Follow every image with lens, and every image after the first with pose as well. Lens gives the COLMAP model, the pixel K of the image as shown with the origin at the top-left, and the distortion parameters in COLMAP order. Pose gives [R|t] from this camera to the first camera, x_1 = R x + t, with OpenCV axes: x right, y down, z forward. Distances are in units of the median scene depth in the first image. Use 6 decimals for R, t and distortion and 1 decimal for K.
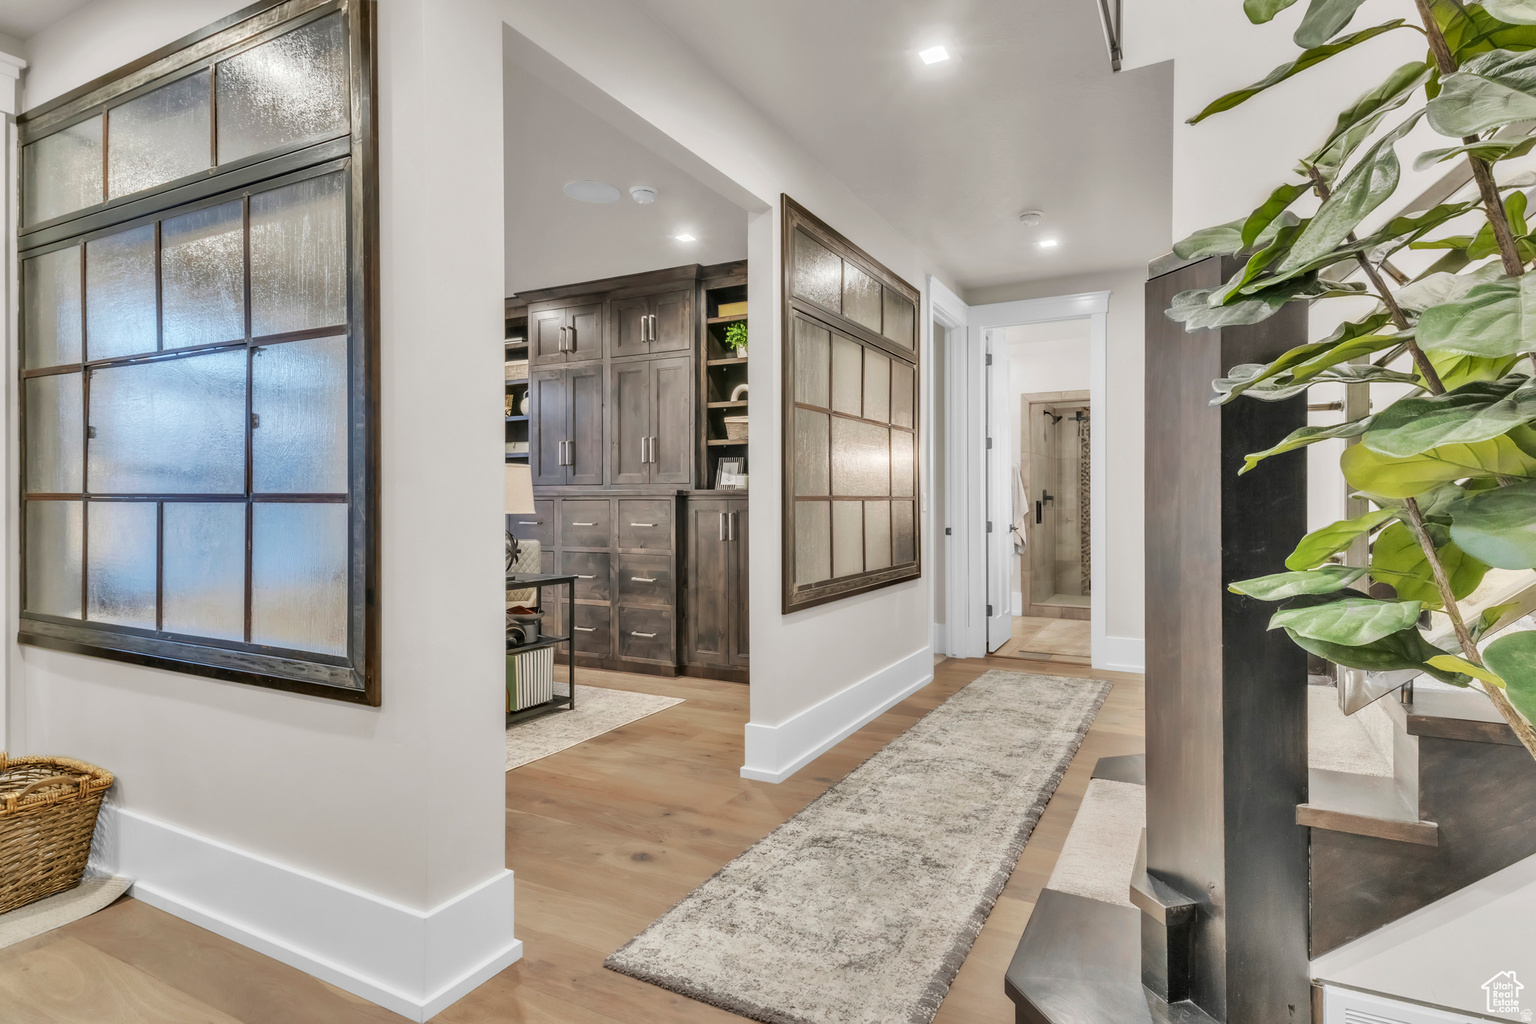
lens RADIAL K [[812.6, 0, 774.7], [0, 812.6, 507.5], [0, 0, 1]] dist [0.017369, -0.000639]
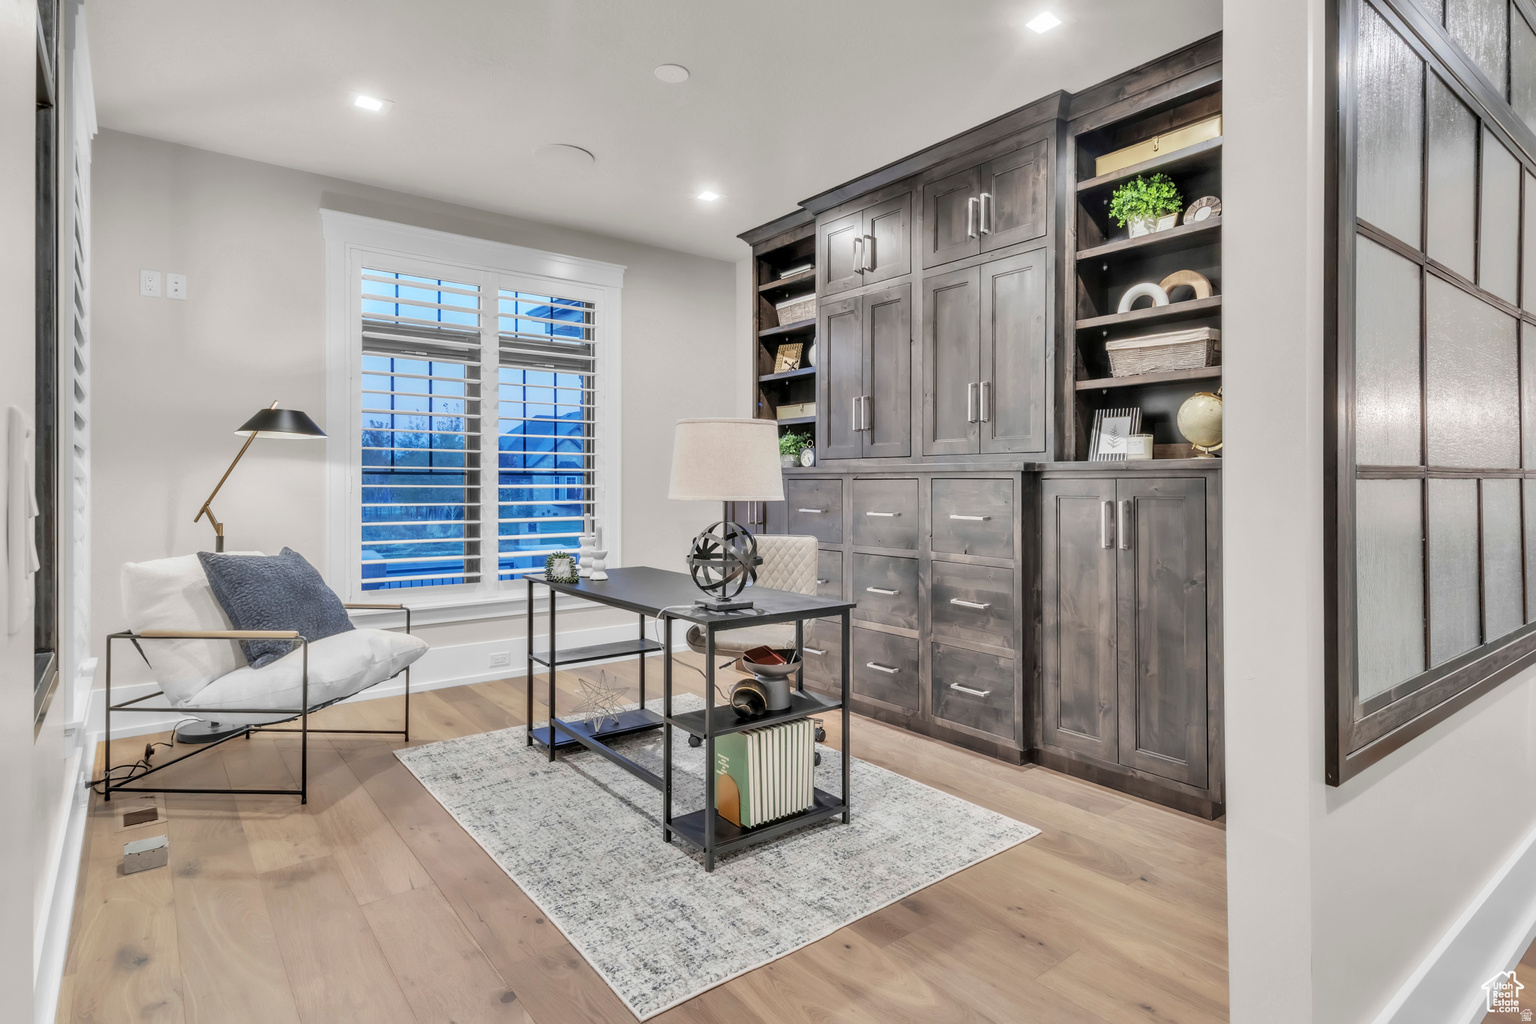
lens RADIAL K [[812.6, 0, 770.3], [0, 812.6, 485.2], [0, 0, 1]] dist [0.017369, -0.000639]
pose [[0.914515, 0.001092, -0.404551, -0.044991], [-0.002215, 0.999995, -0.002308, -0.002359], [0.404546, 0.003007, 0.914513, 0.346259]]
